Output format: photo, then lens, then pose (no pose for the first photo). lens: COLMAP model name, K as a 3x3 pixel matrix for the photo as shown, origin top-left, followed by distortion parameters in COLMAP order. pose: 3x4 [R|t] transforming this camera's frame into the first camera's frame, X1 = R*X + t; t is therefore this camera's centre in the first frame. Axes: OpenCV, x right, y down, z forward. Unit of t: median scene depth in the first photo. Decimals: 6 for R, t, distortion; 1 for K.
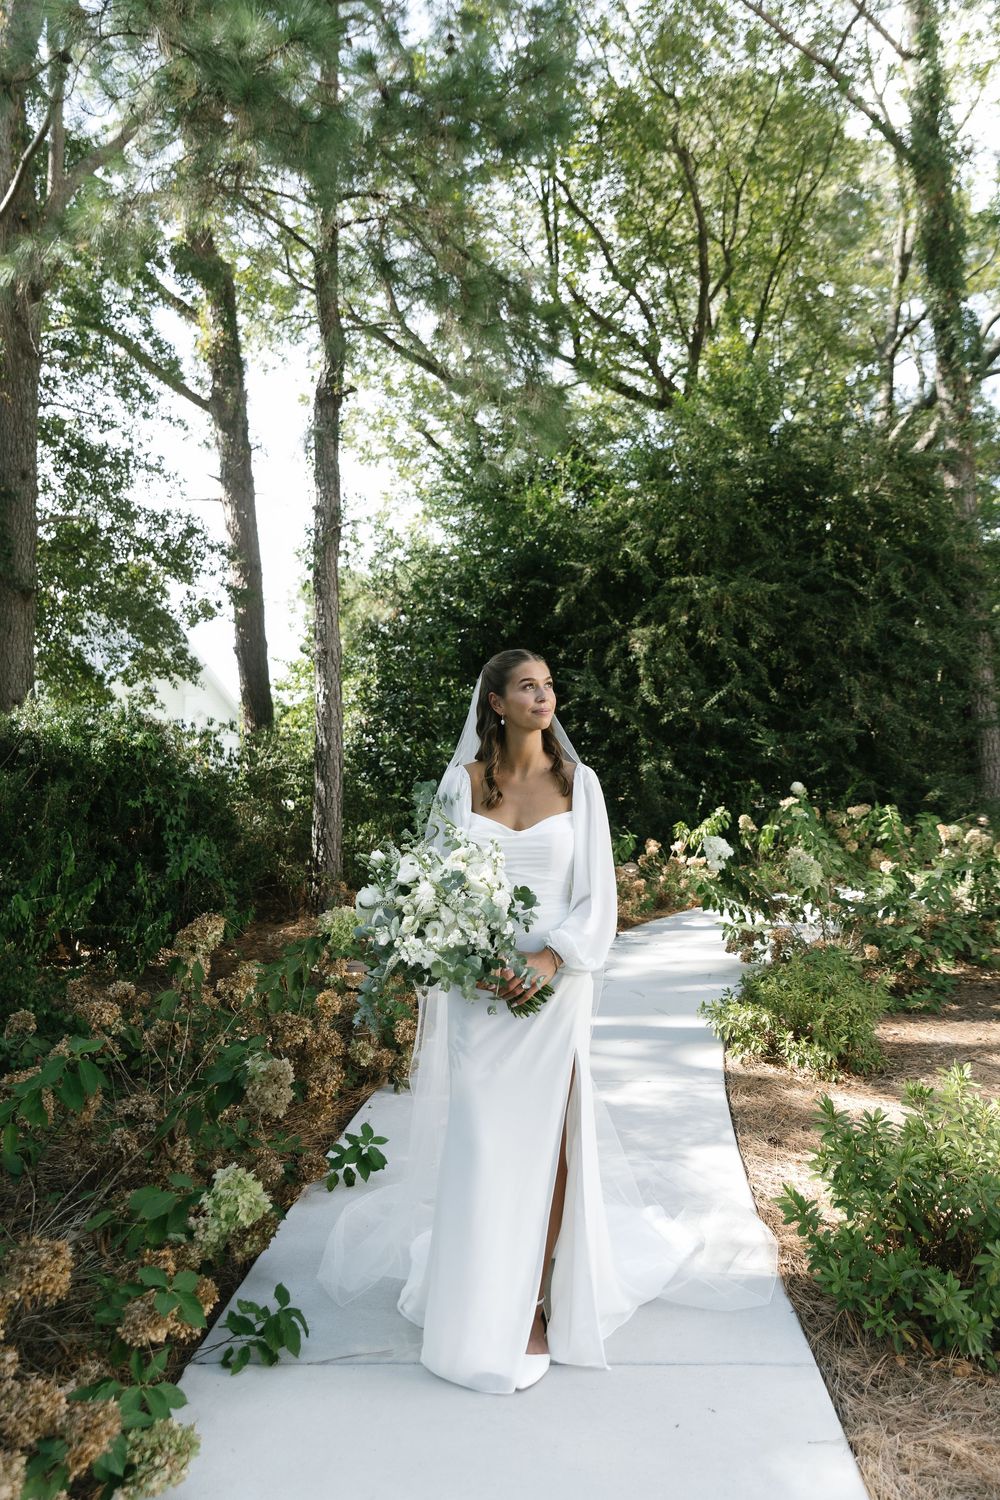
lens RADIAL K [[1278.2, 0, 500.0], [0, 1278.2, 750.0], [0, 0, 1]] dist [-0.056704, 0.154906]
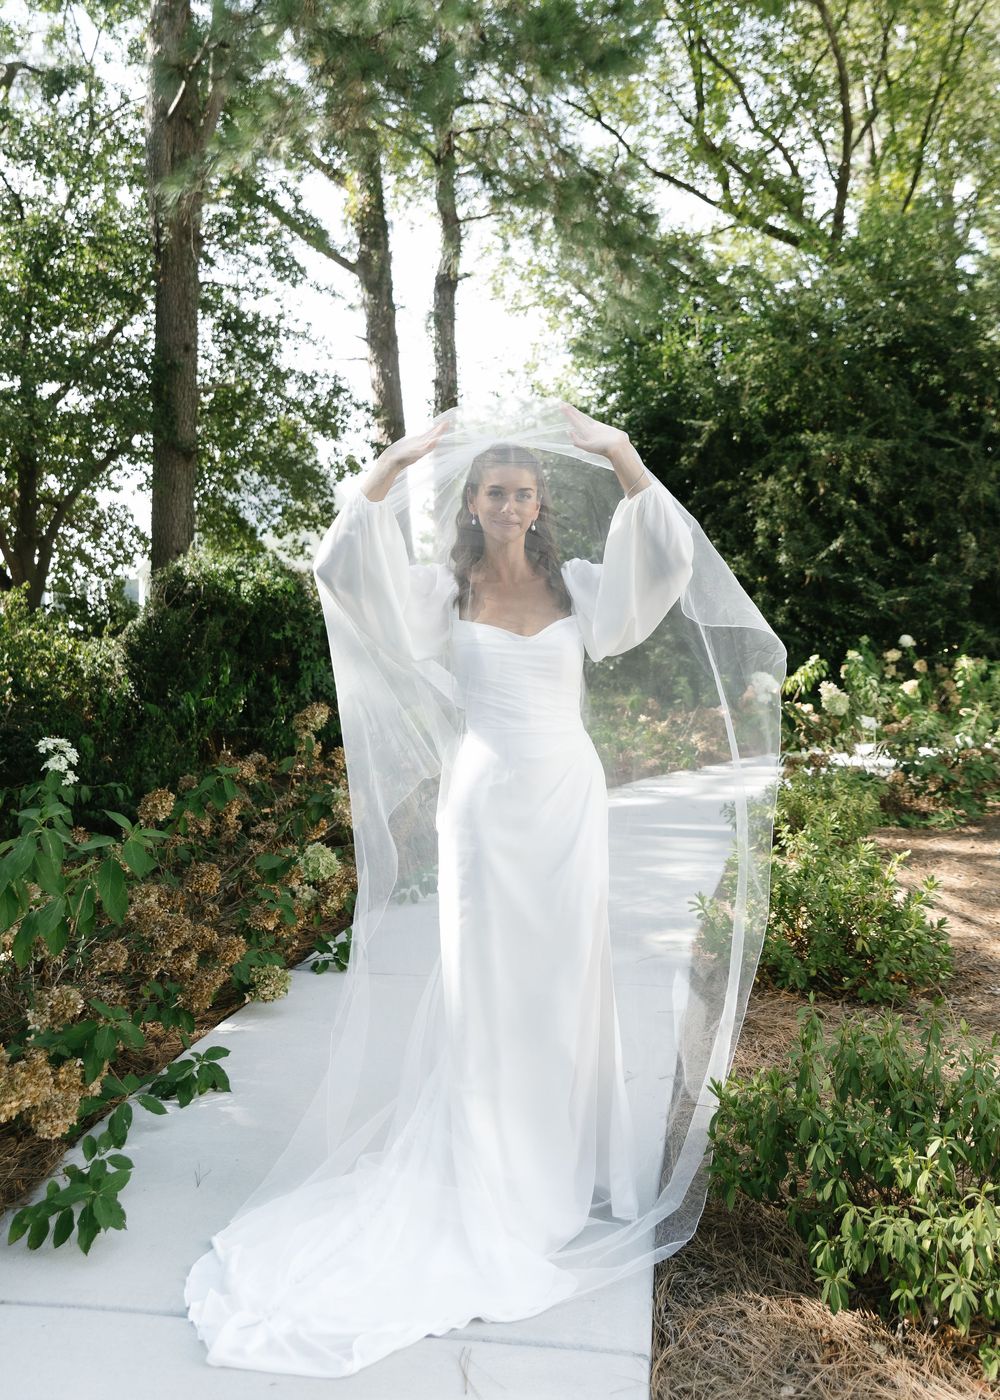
lens RADIAL K [[1727.3, 0, 500.0], [0, 1727.3, 700.0], [0, 0, 1]] dist [-0.010817, 0.029111]
pose [[0.985258, 0.020319, -0.169863, 0.136930], [-0.012939, 0.998928, 0.044441, 0.018206], [0.170584, -0.041588, 0.984465, -0.391422]]
